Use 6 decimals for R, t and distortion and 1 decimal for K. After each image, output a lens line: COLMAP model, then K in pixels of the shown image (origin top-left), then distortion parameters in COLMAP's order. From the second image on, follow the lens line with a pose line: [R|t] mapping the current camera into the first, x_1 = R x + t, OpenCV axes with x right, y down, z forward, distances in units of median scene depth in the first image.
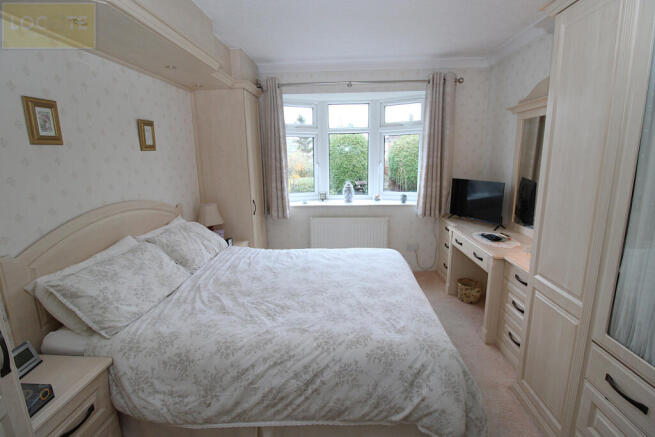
lens RADIAL K [[304.2, 0, 330.7], [0, 304.2, 216.1], [0, 0, 1]] dist [0.000983, -0.013577]
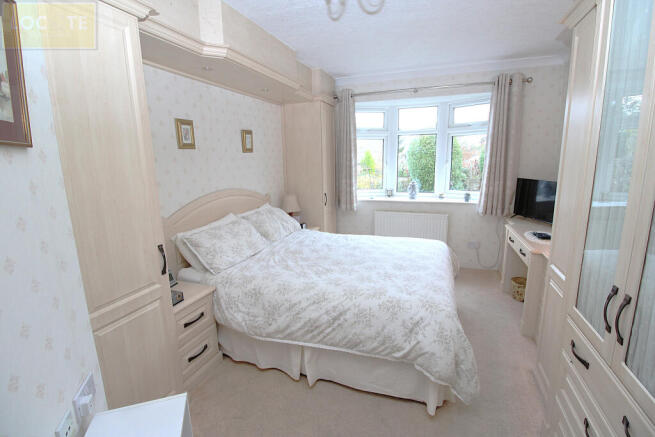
lens RADIAL K [[304.2, 0, 330.7], [0, 304.2, 216.1], [0, 0, 1]] dist [0.000983, -0.013577]
pose [[0.957069, 0.052397, -0.285084, 0.215243], [-0.052712, 0.998588, 0.006573, 0.054527], [0.285026, 0.008737, 0.958480, -0.267291]]
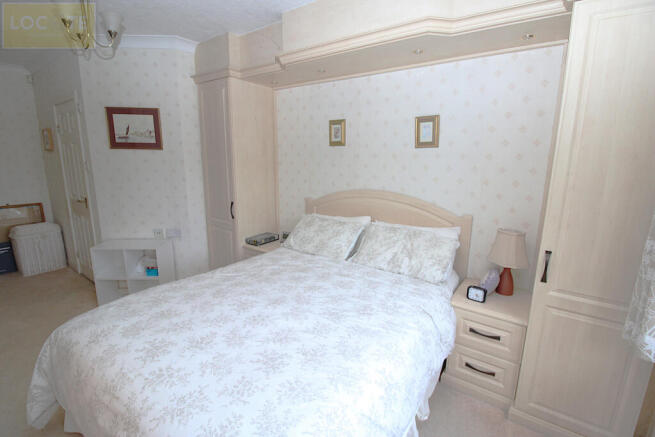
lens RADIAL K [[304.2, 0, 330.7], [0, 304.2, 216.1], [0, 0, 1]] dist [0.000983, -0.013577]
pose [[-0.542136, 0.167731, -0.823380, 0.555498], [-0.167778, 0.938537, 0.301659, -0.353499], [0.823371, 0.301685, -0.480673, 1.794505]]
